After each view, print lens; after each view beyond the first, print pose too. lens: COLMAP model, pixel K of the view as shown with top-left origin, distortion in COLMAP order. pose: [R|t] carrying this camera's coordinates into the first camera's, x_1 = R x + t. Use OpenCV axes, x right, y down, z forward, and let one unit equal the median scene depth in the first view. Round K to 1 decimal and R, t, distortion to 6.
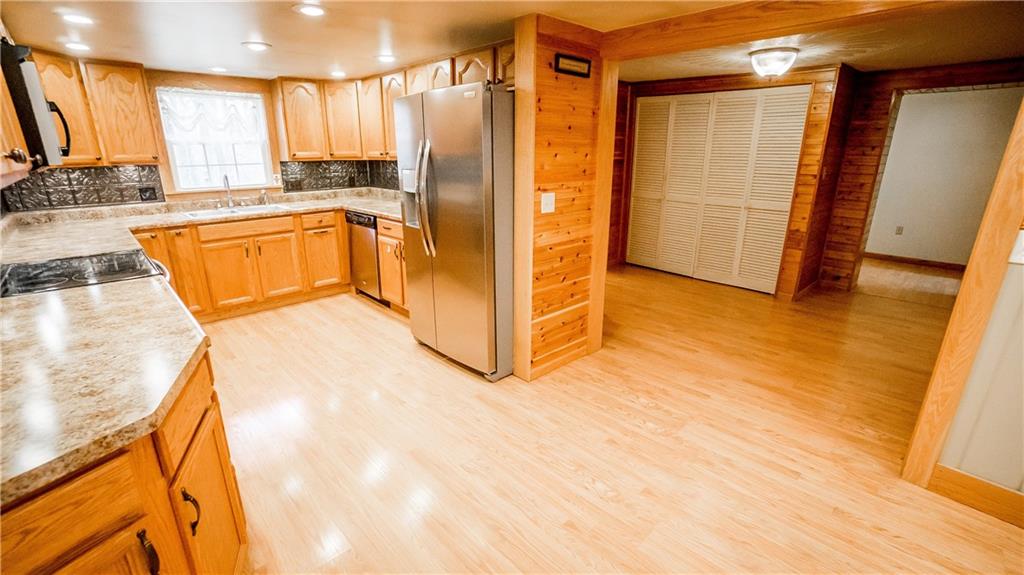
lens RADIAL K [[454.1, 0, 503.7], [0, 454.1, 291.6], [0, 0, 1]] dist [-0.053425, 0.017770]
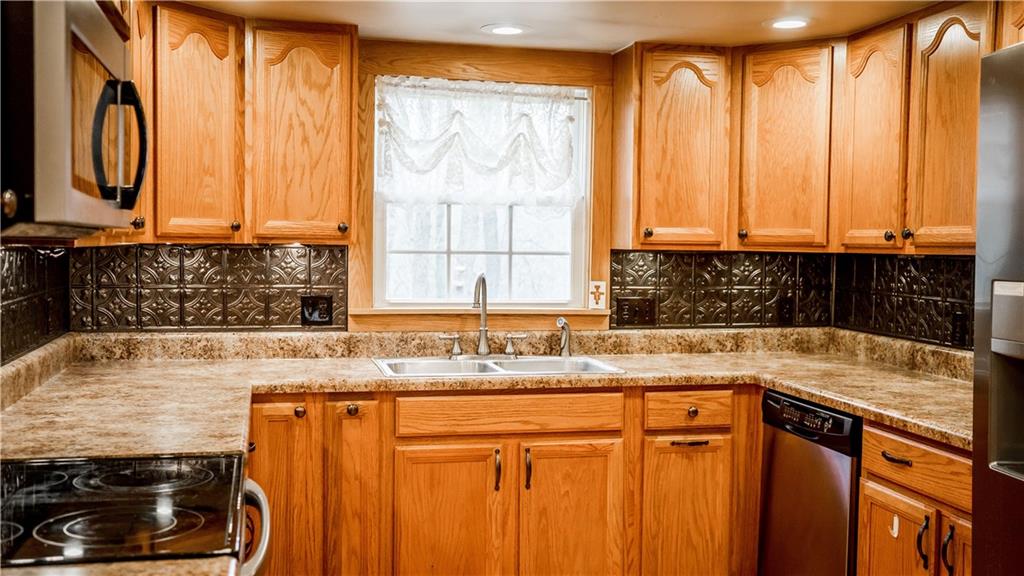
lens RADIAL K [[1098.8, 0, 509.8], [0, 1098.8, 284.3], [0, 0, 1]] dist [0.050388, 0.000000]
pose [[0.860243, 0.034290, -0.508731, -0.097787], [-0.166693, 0.961825, -0.217041, -0.043497], [0.481867, 0.271510, 0.833118, 0.185358]]
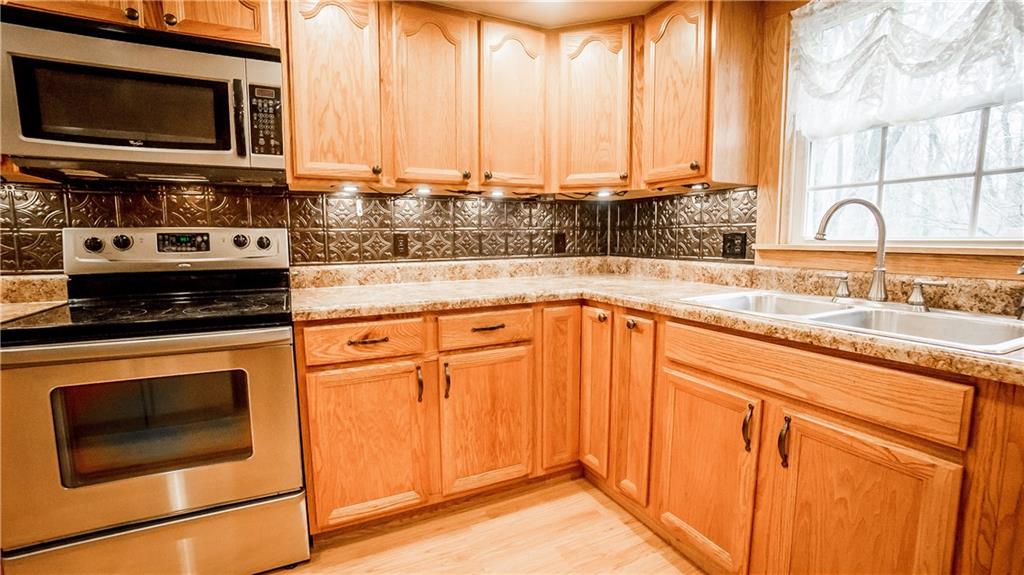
lens RADIAL K [[454.1, 0, 494.2], [0, 454.1, 287.5], [0, 0, 1]] dist [-0.053425, 0.017770]
pose [[-0.311796, 0.111010, -0.943642, -0.231032], [-0.277210, 0.939314, 0.202096, -0.198985], [0.908811, 0.324600, -0.262101, 0.880238]]
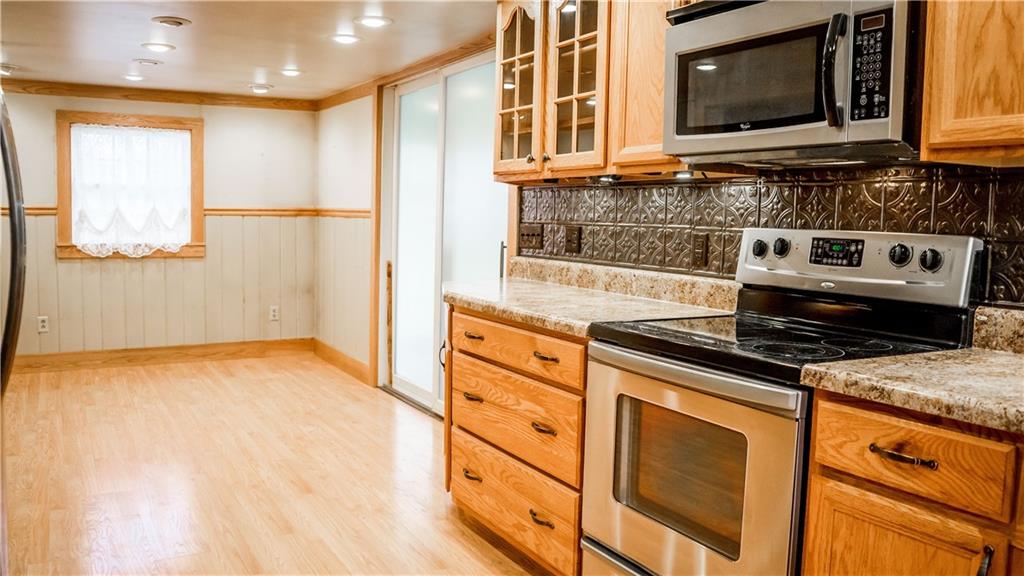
lens RADIAL K [[846.1, 0, 506.3], [0, 846.1, 285.0], [0, 0, 1]] dist [-0.089268, 0.017304]
pose [[-0.963383, -0.039021, 0.265276, -0.493497], [0.061685, 0.930563, 0.360898, -0.268130], [-0.260939, 0.364046, -0.894081, 1.055183]]
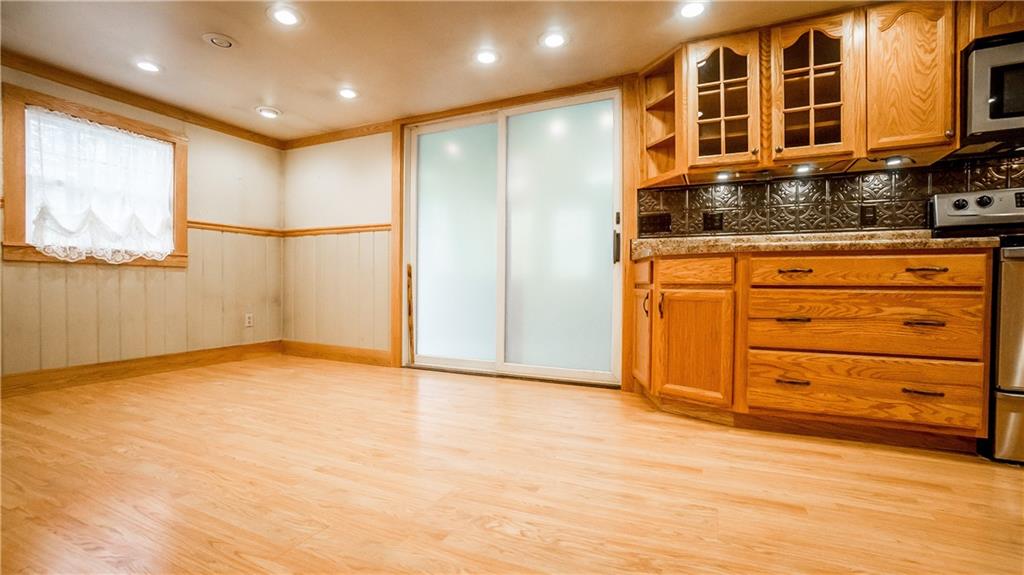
lens RADIAL K [[454.1, 0, 507.1], [0, 454.1, 287.4], [0, 0, 1]] dist [-0.053425, 0.017770]
pose [[-0.935691, -0.002667, -0.352812, 0.233933], [-0.107232, 0.954818, 0.277172, -0.039902], [0.336132, 0.297180, -0.893700, 0.751832]]
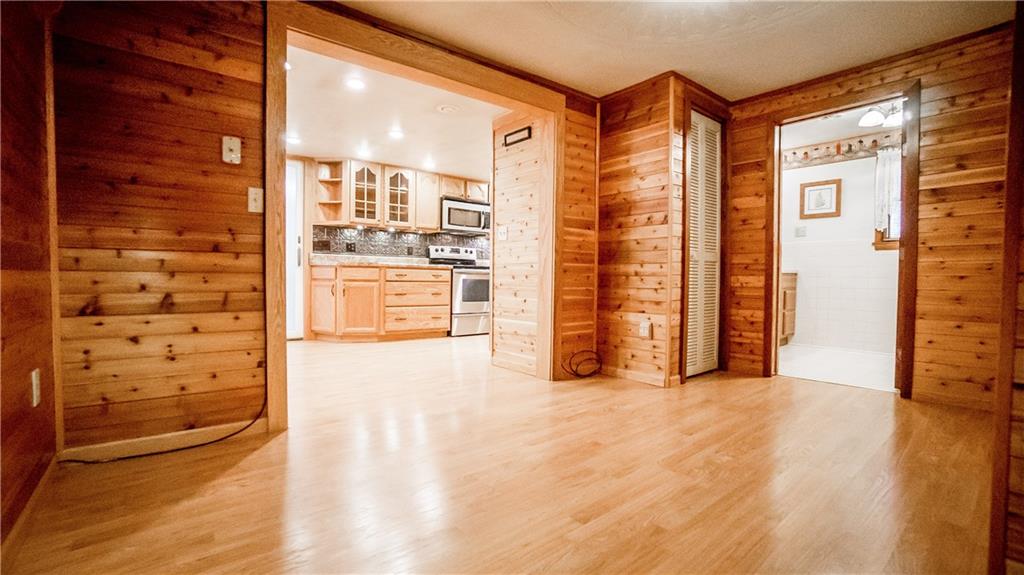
lens RADIAL K [[454.1, 0, 501.4], [0, 454.1, 288.7], [0, 0, 1]] dist [-0.053425, 0.017770]
pose [[-0.093452, 0.024782, -0.995315, 1.035015], [-0.305514, 0.950747, 0.052357, -0.072120], [0.947591, 0.308976, -0.081279, 0.794874]]
